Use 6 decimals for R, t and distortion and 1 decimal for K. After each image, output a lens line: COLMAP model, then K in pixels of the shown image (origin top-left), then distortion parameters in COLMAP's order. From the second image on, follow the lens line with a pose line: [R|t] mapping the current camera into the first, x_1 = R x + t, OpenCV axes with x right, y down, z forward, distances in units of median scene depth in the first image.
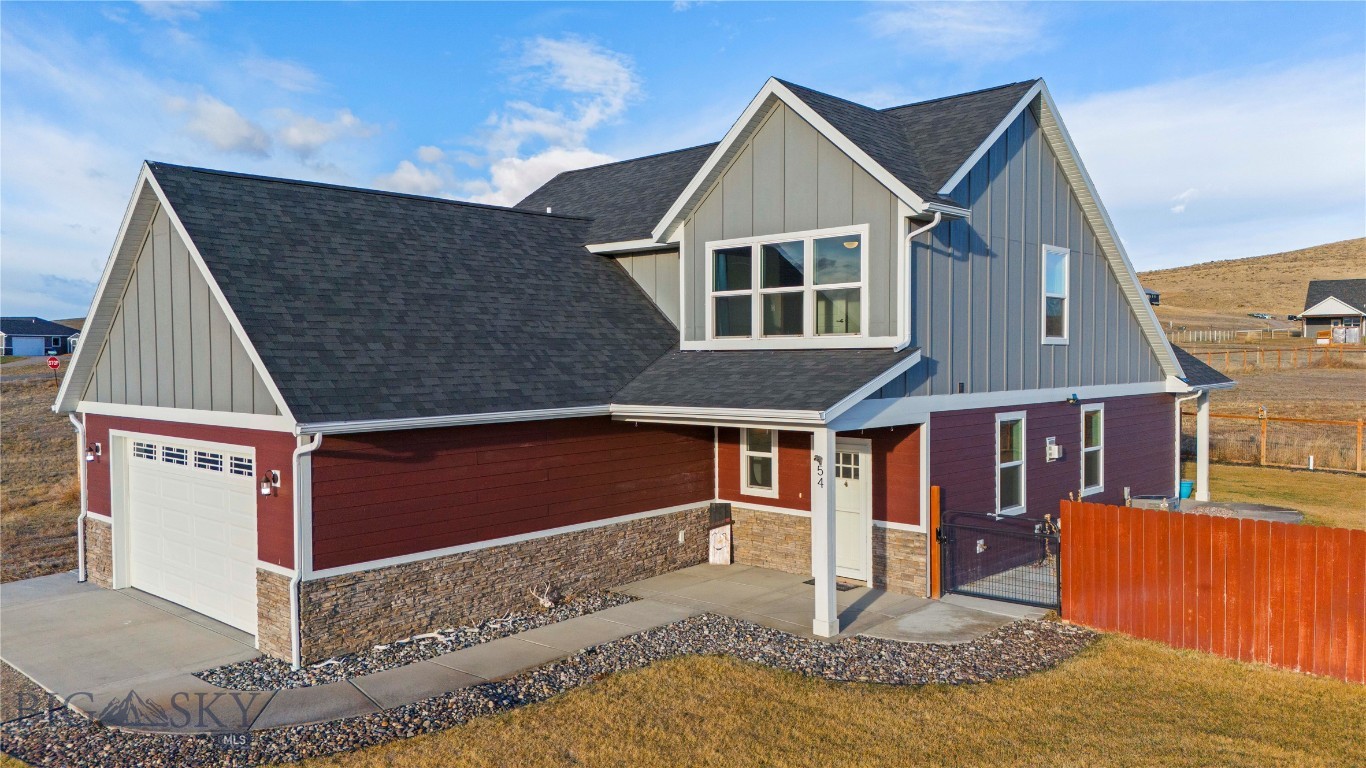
lens RADIAL K [[992.9, 0, 683.0], [0, 992.9, 384.0], [0, 0, 1]] dist [0.033935, 0.000119]
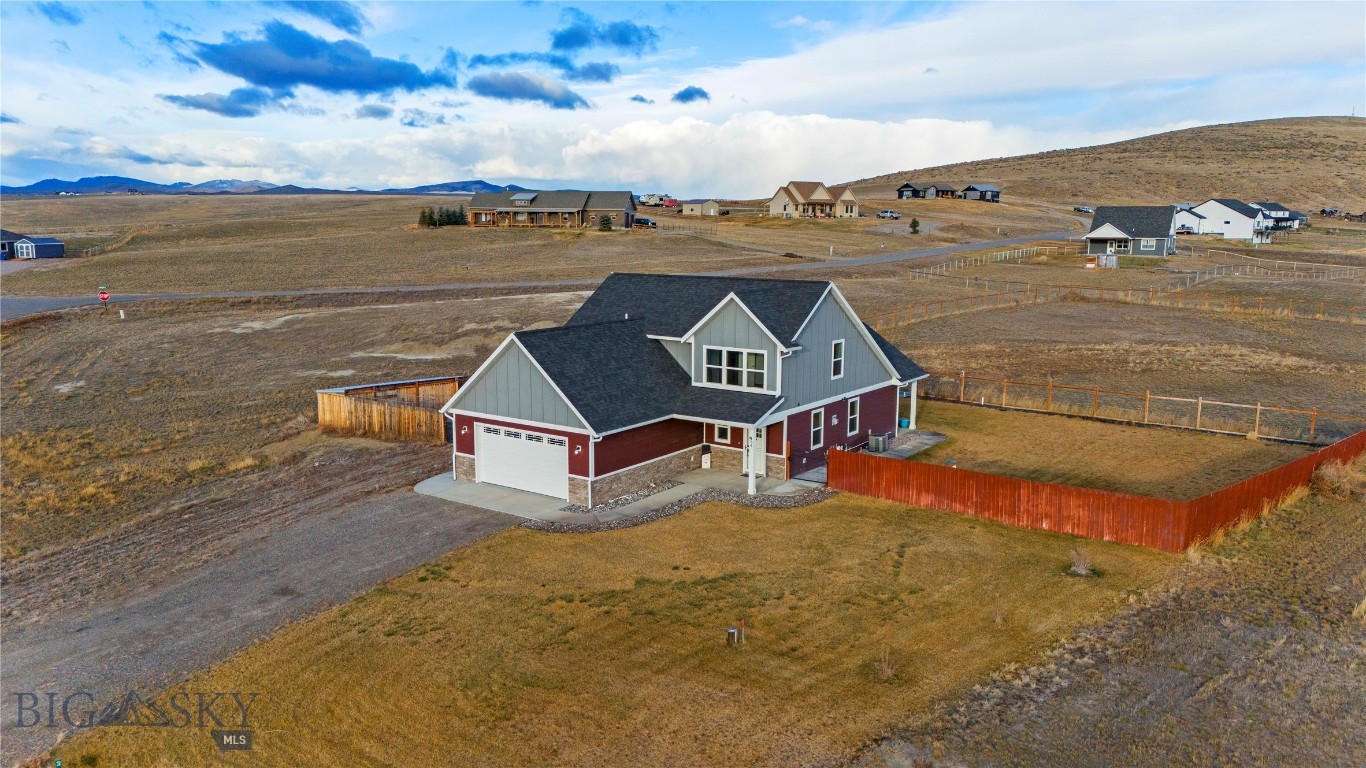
lens RADIAL K [[1005.1, 0, 683.0], [0, 1005.1, 384.0], [0, 0, 1]] dist [0.088925, -0.081141]
pose [[0.991387, -0.009141, 0.130646, -0.383693], [-0.008183, 0.991289, 0.131453, -0.400164], [-0.130709, -0.131390, 0.982676, -1.613927]]
